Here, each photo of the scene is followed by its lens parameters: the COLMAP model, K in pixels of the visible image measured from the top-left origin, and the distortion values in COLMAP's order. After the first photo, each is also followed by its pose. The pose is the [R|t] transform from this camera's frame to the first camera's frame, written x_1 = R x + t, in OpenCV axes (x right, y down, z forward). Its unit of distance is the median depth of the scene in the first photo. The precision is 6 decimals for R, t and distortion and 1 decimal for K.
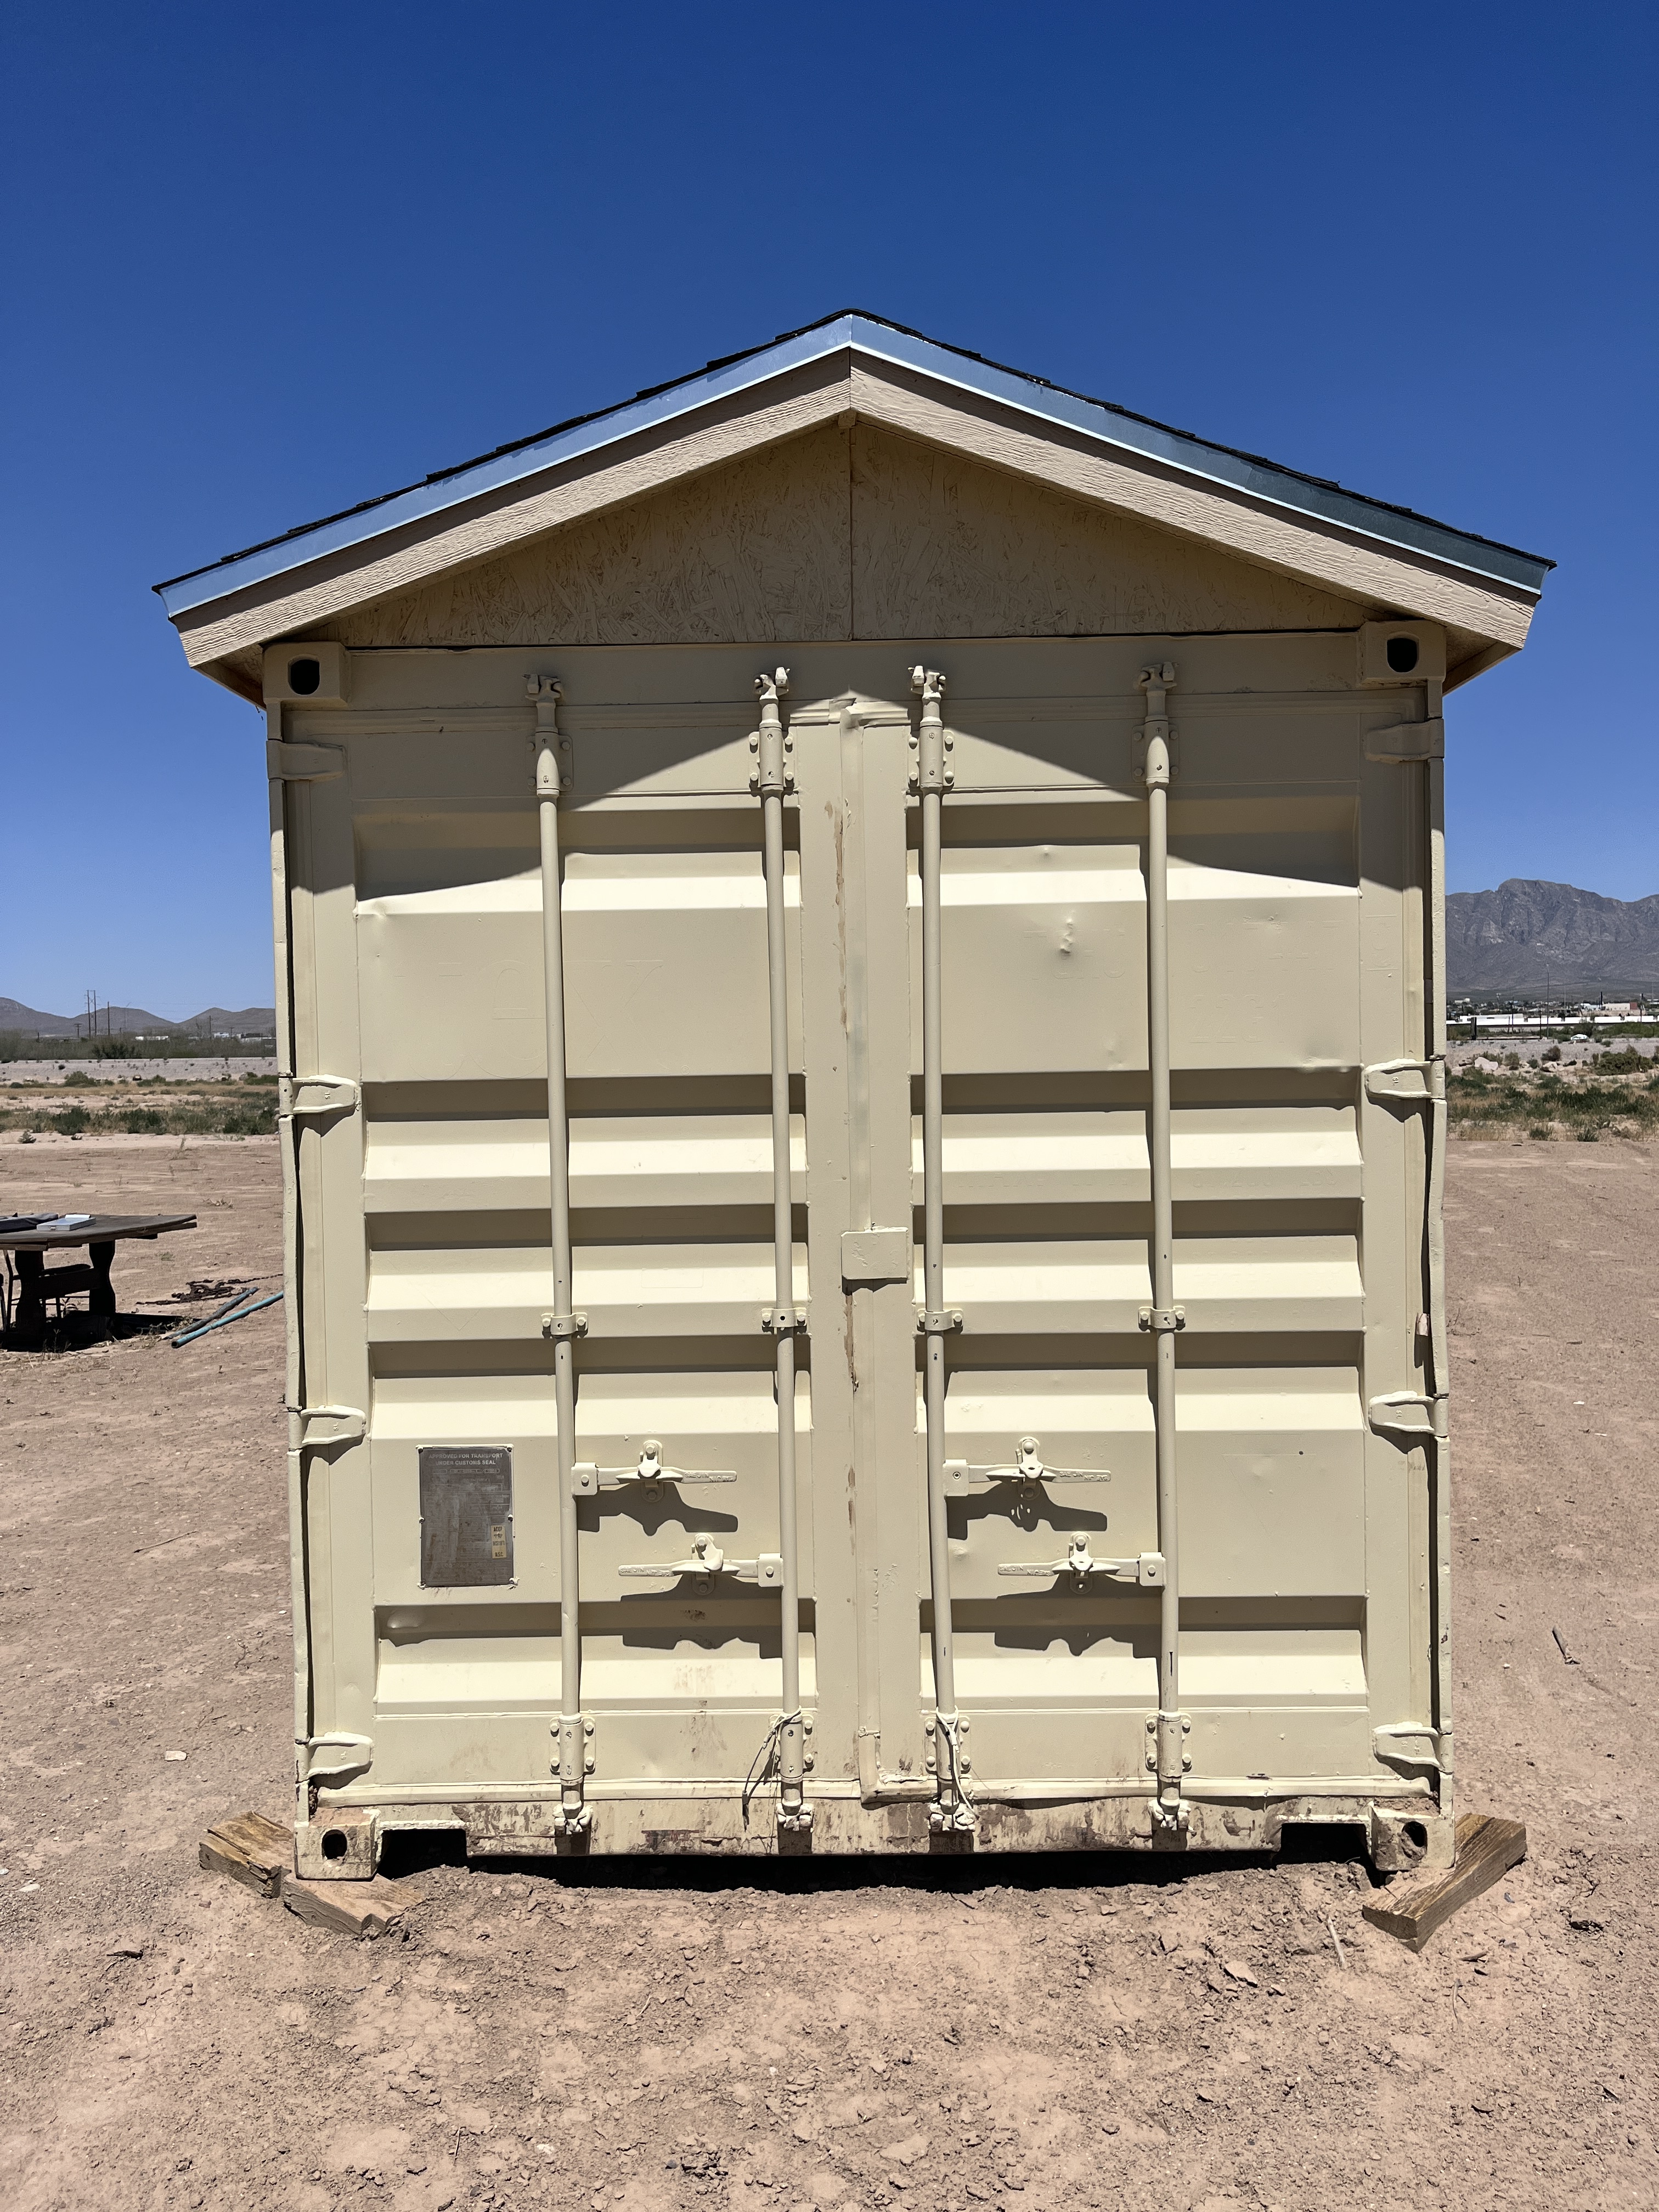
lens RADIAL K [[1673.9, 0, 827.7], [0, 1673.9, 1111.5], [0, 0, 1]] dist [0.061742, -0.080283]
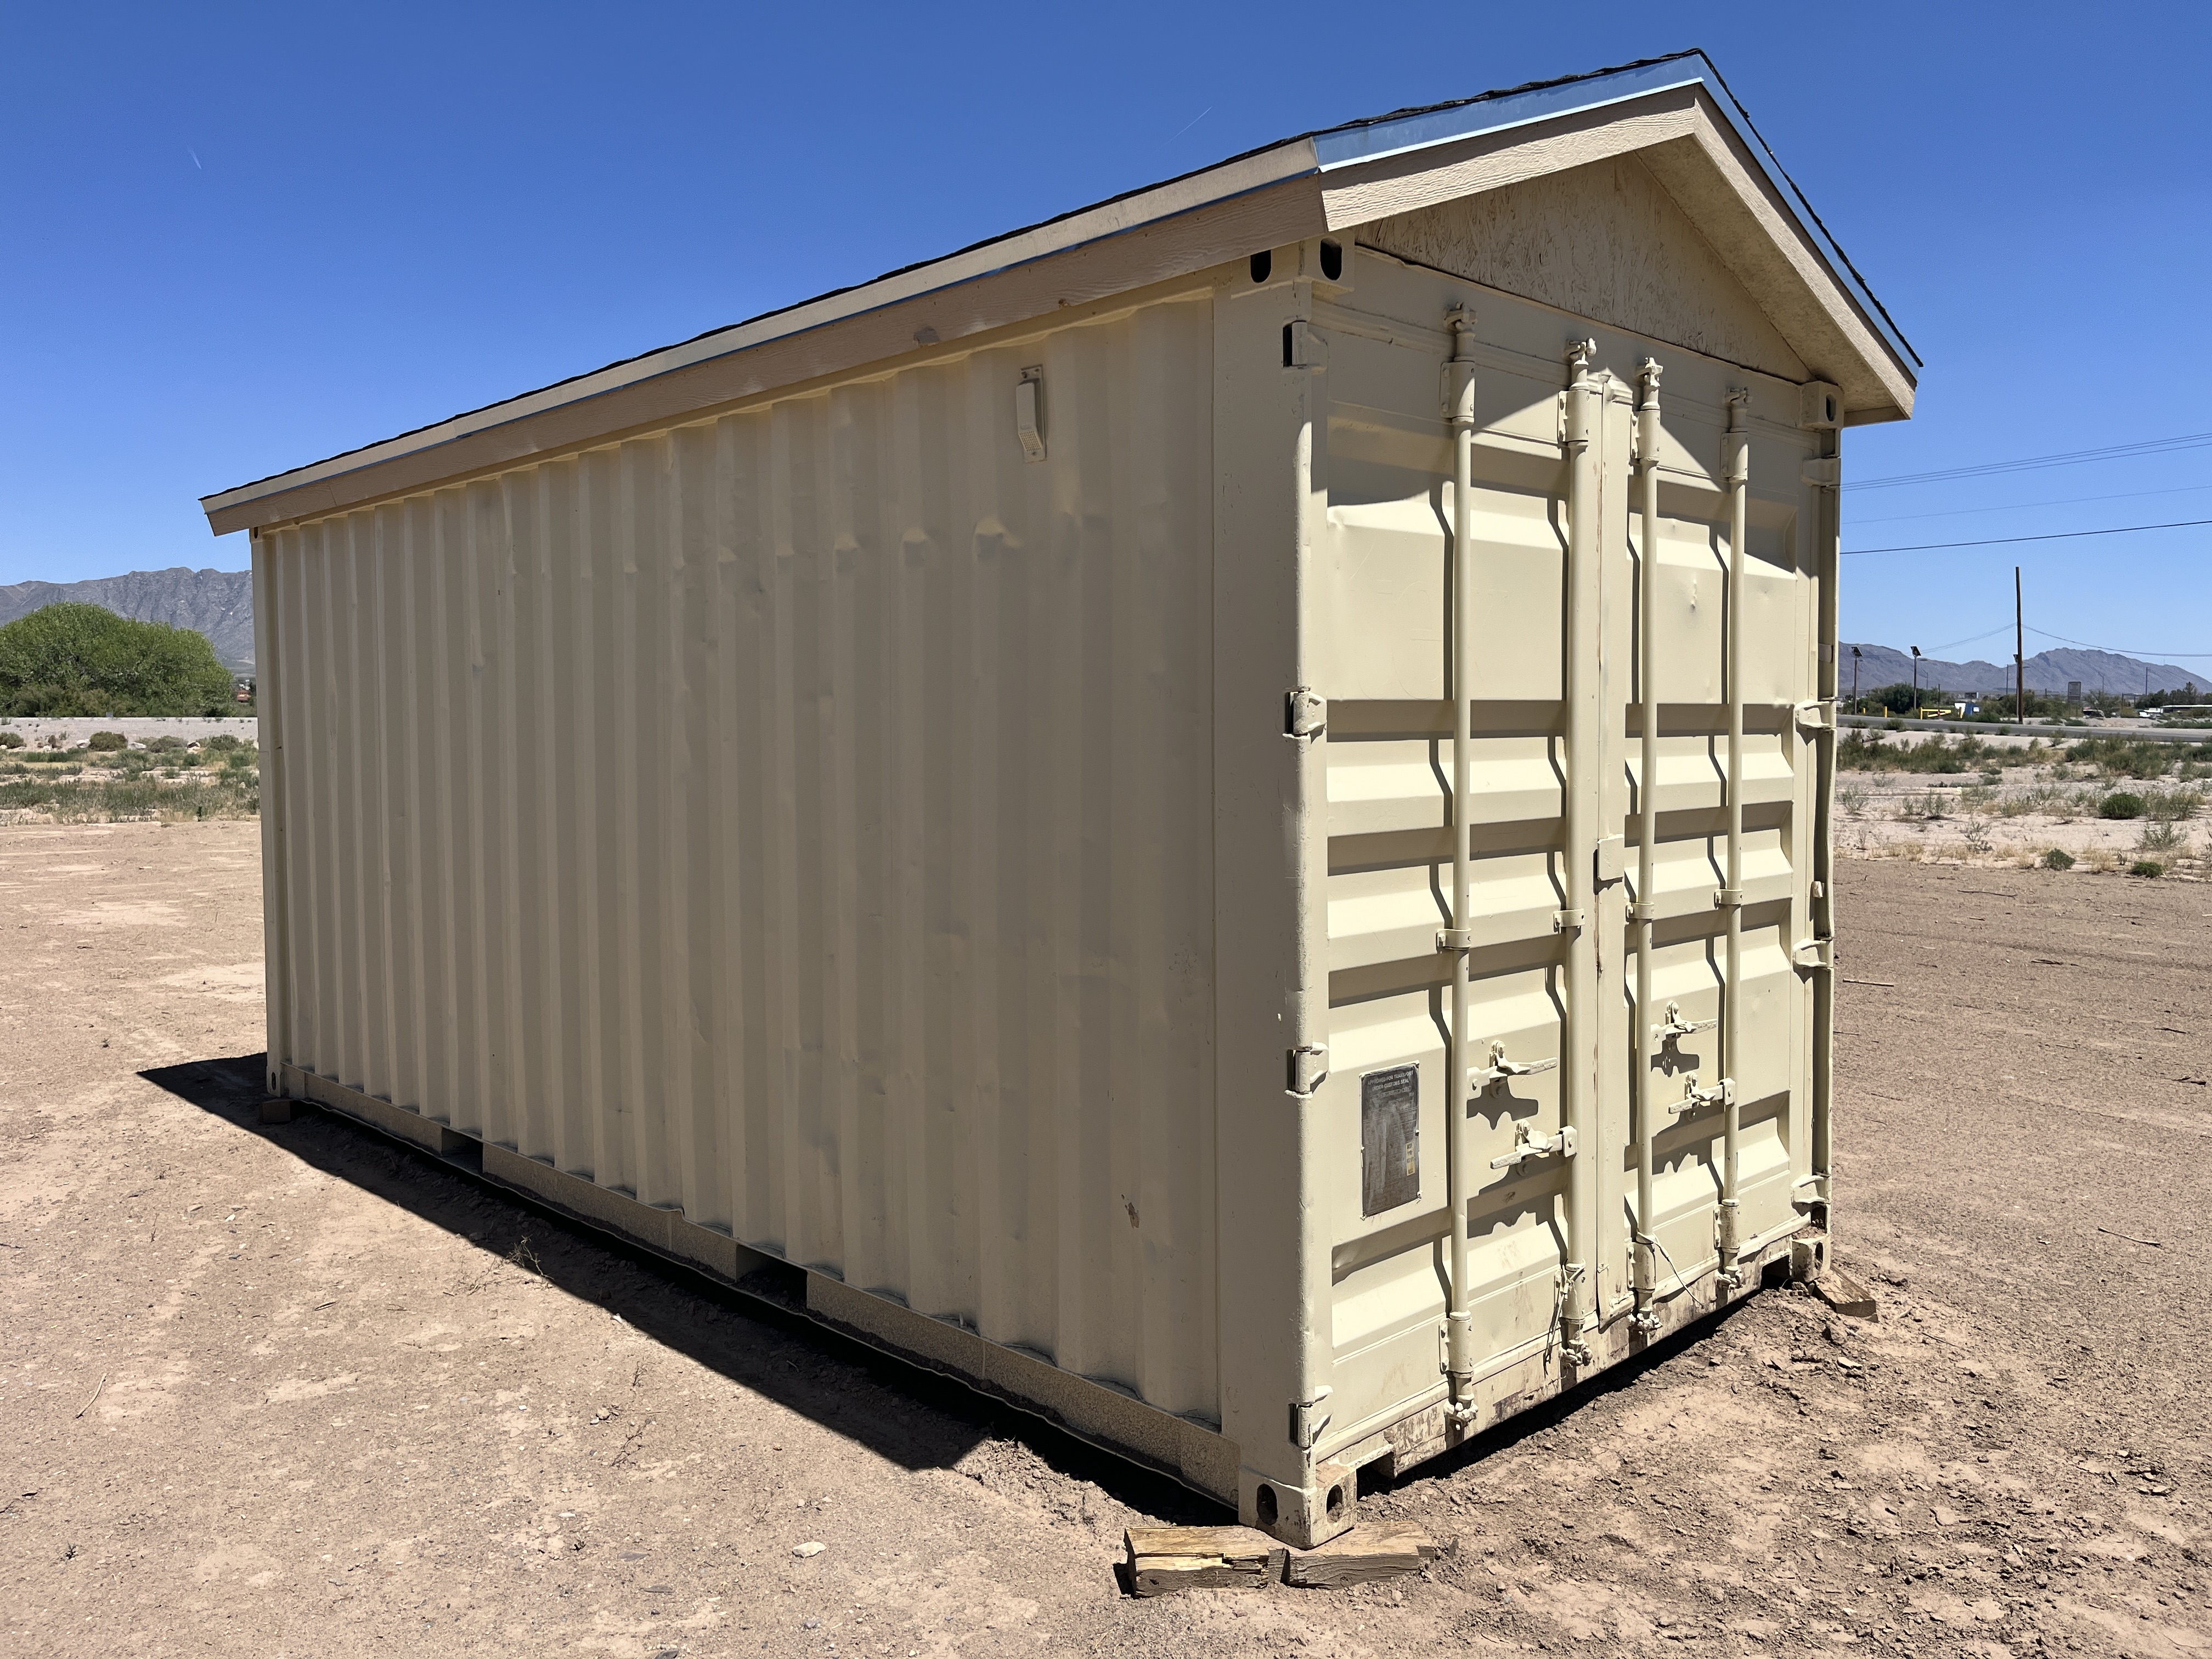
lens RADIAL K [[1673.9, 0, 1101.5], [0, 1673.9, 816.7], [0, 0, 1]] dist [0.061742, -0.080283]
pose [[0.705101, -0.024329, 0.708689, -1.045616], [0.015897, 0.999702, 0.018503, 0.029534], [-0.708928, -0.001780, 0.705278, 0.425466]]
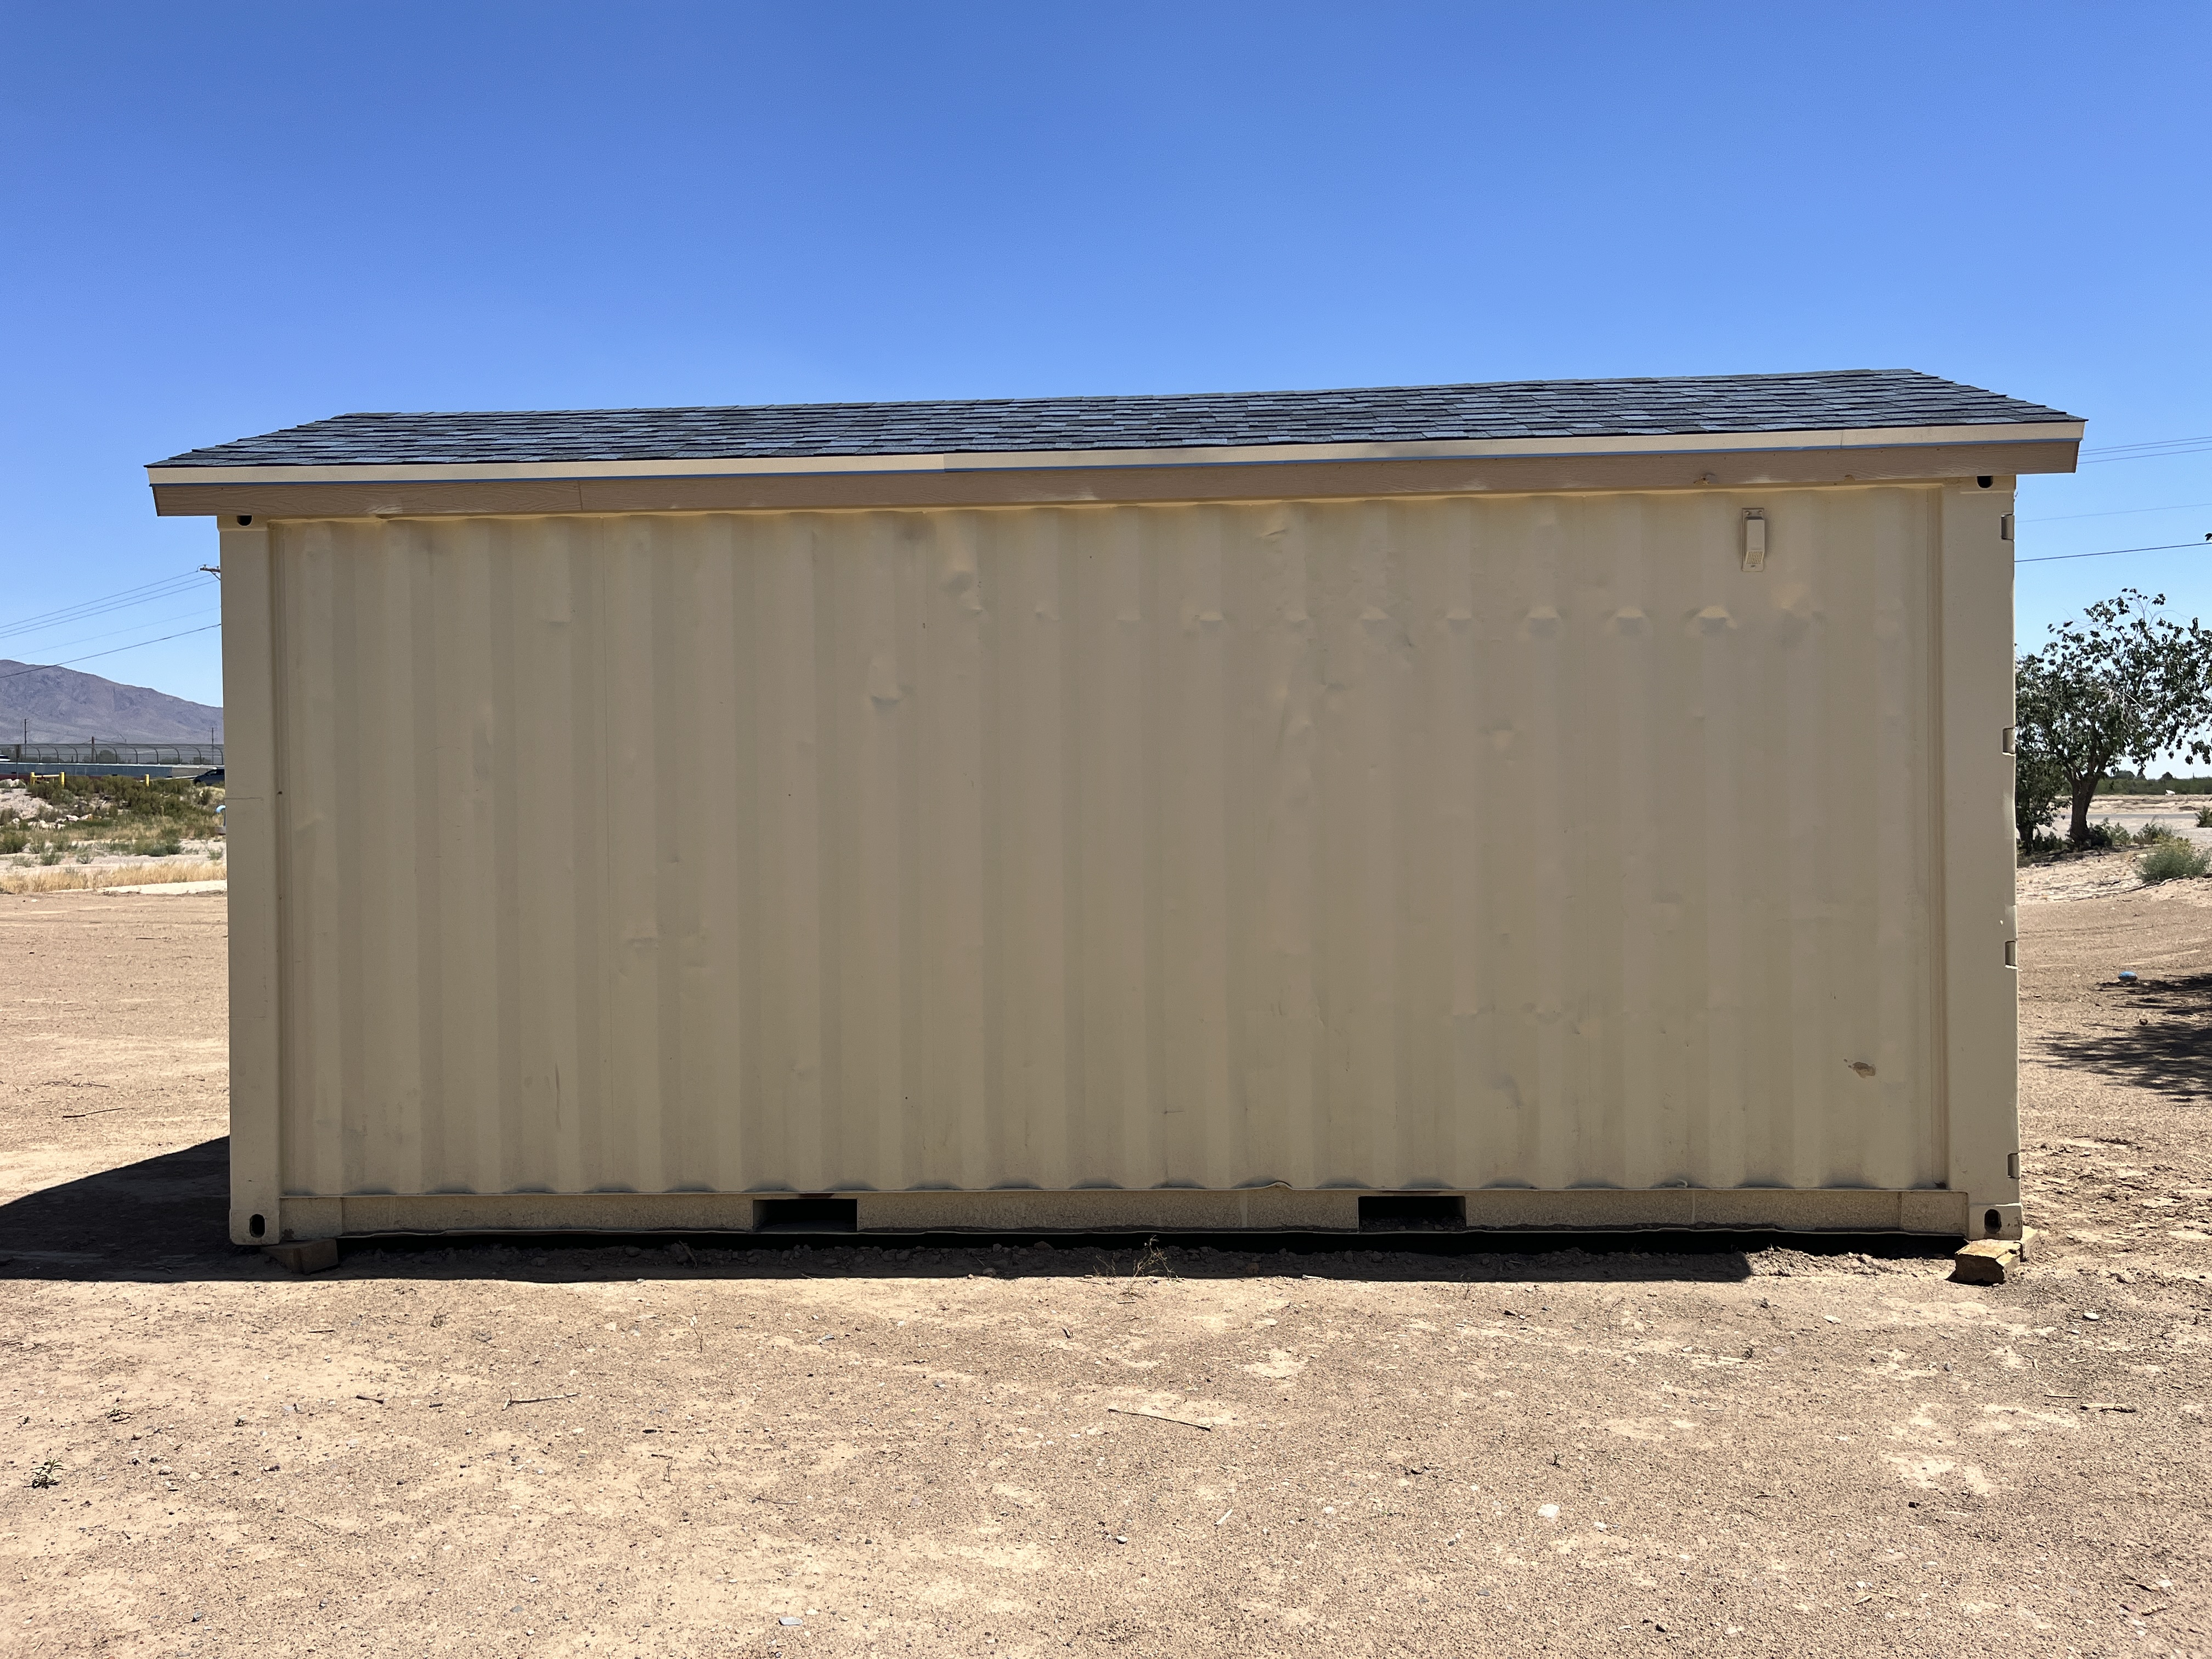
lens RADIAL K [[1673.9, 0, 1101.5], [0, 1673.9, 816.7], [0, 0, 1]] dist [0.061742, -0.080283]
pose [[0.025686, 0.010528, 0.999615, -1.906092], [0.044704, 0.998932, -0.011670, 0.042969], [-0.998670, 0.044986, 0.025188, 1.792900]]
